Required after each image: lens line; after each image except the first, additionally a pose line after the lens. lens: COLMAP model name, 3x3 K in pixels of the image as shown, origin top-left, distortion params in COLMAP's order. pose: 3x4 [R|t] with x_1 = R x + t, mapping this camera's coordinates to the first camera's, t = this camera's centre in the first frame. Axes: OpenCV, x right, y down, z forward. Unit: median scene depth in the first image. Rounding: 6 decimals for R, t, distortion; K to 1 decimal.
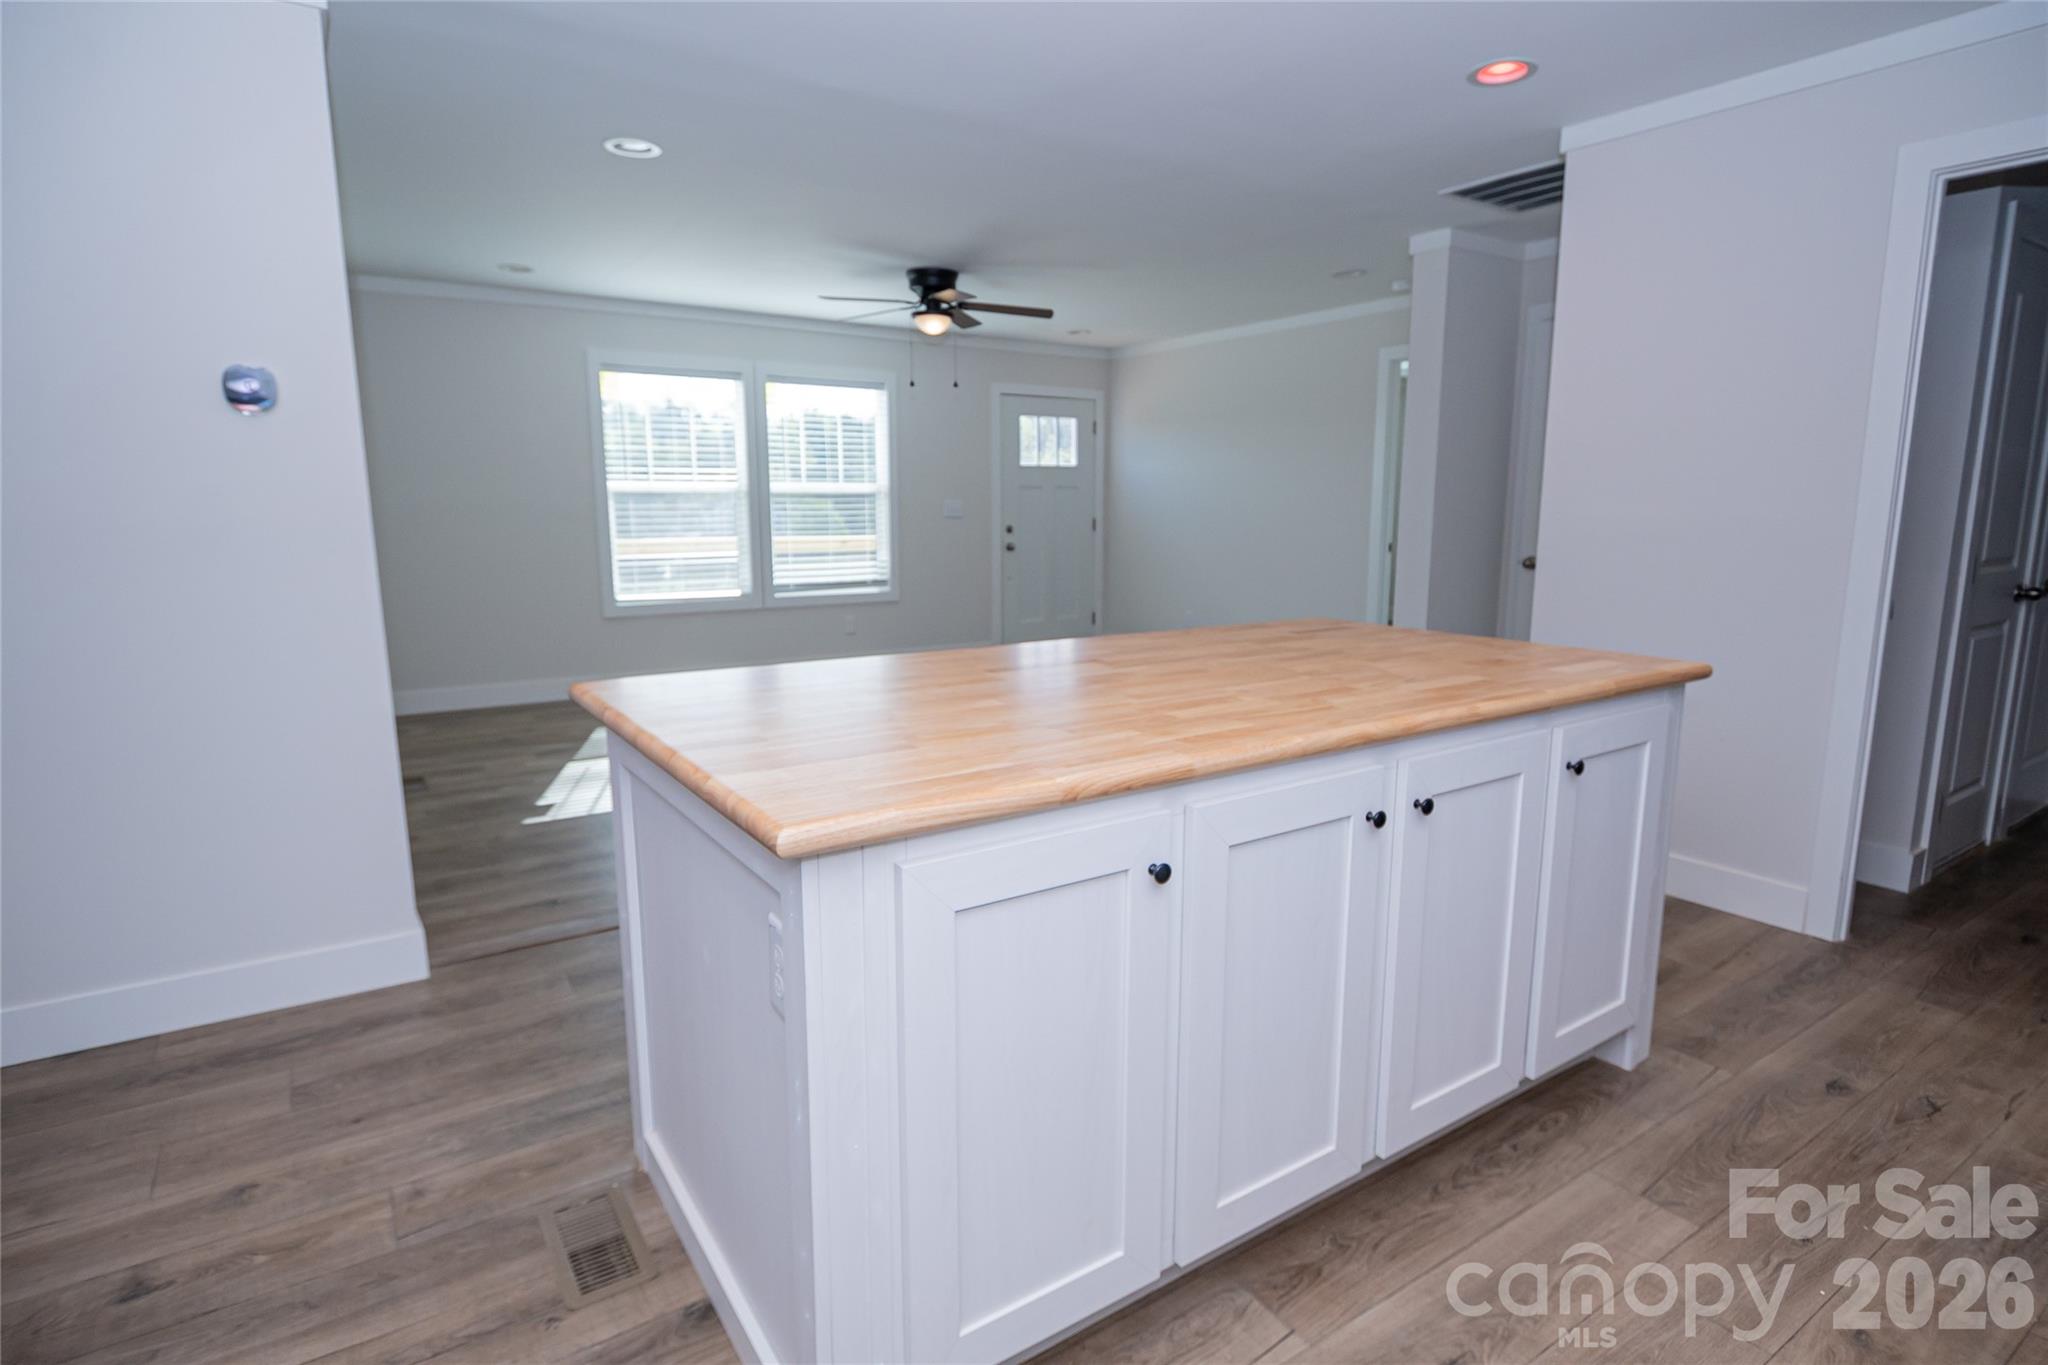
lens RADIAL K [[1062.5, 0, 1047.9], [0, 1062.5, 674.6], [0, 0, 1]] dist [0.017596, -0.024240]
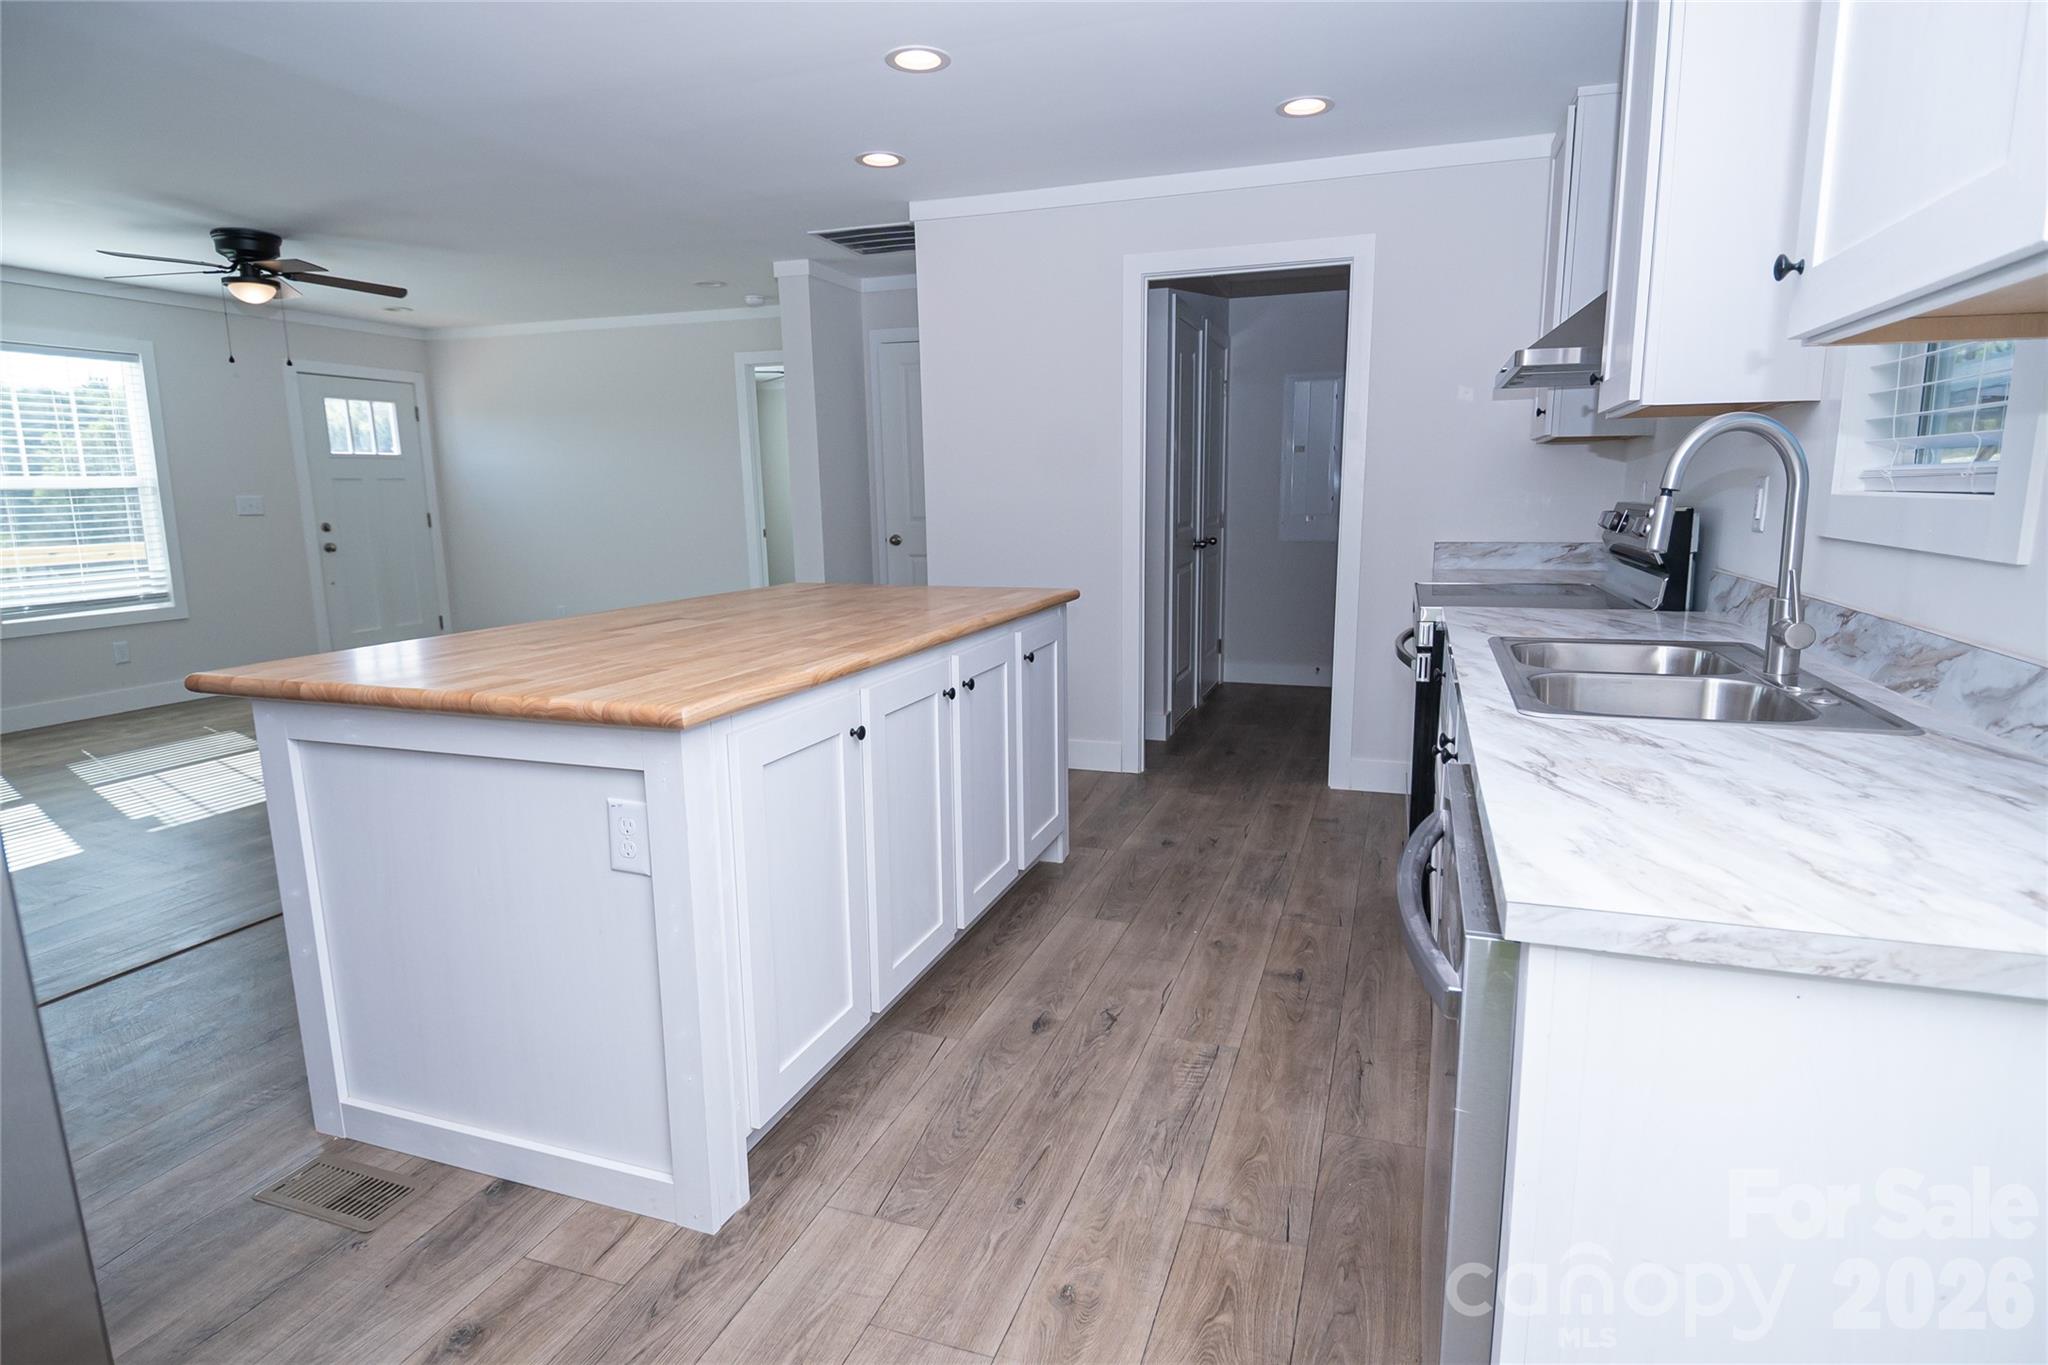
lens RADIAL K [[1062.5, 0, 1047.9], [0, 1062.5, 674.6], [0, 0, 1]] dist [0.017596, -0.024240]
pose [[0.799642, -0.111365, 0.590060, -0.176857], [0.108296, 0.993285, 0.040706, 0.024120], [-0.590631, 0.031352, 0.806332, -0.111882]]
